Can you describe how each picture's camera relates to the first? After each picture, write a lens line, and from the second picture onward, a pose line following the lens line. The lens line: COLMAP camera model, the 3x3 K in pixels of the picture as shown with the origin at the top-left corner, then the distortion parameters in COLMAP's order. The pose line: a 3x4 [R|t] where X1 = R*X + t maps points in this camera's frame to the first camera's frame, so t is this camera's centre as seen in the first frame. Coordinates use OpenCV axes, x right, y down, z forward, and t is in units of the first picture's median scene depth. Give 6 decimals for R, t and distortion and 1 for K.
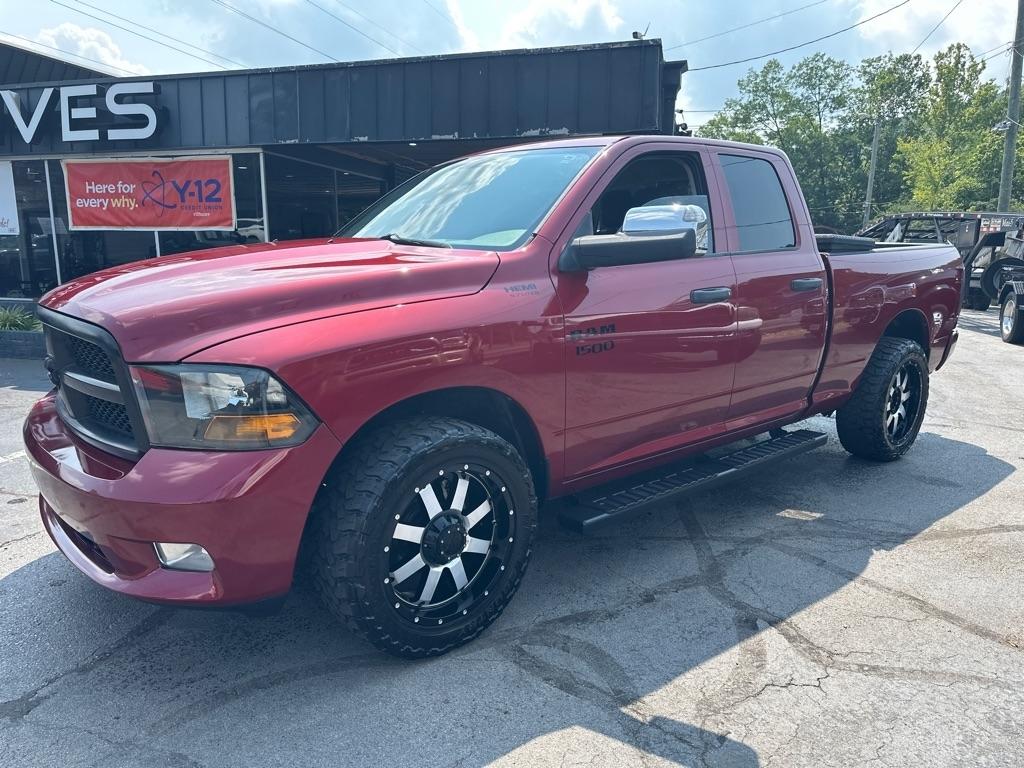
lens RADIAL K [[710.5, 0, 506.6], [0, 710.5, 384.6], [0, 0, 1]] dist [0.027622, -0.035020]
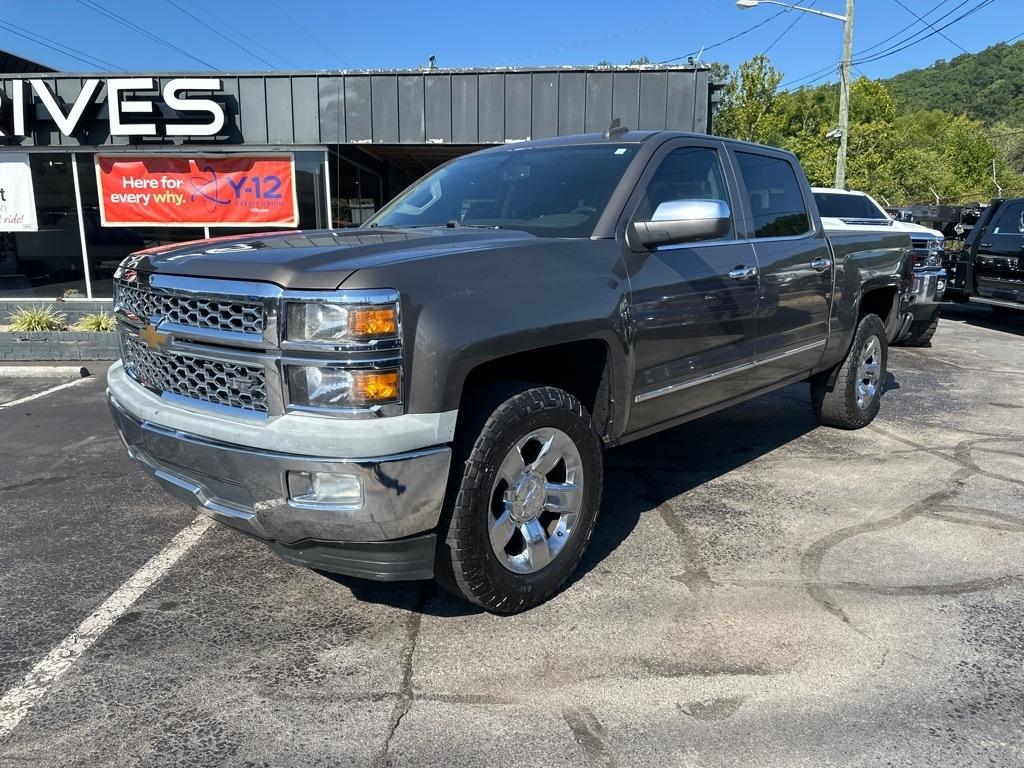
lens RADIAL K [[710.5, 0, 496.9], [0, 710.5, 380.2], [0, 0, 1]] dist [0.027622, -0.035020]
pose [[0.973236, -0.052696, 0.223682, -0.341674], [0.051463, 0.998610, 0.011343, 0.009391], [-0.223969, 0.000472, 0.974596, -0.066971]]
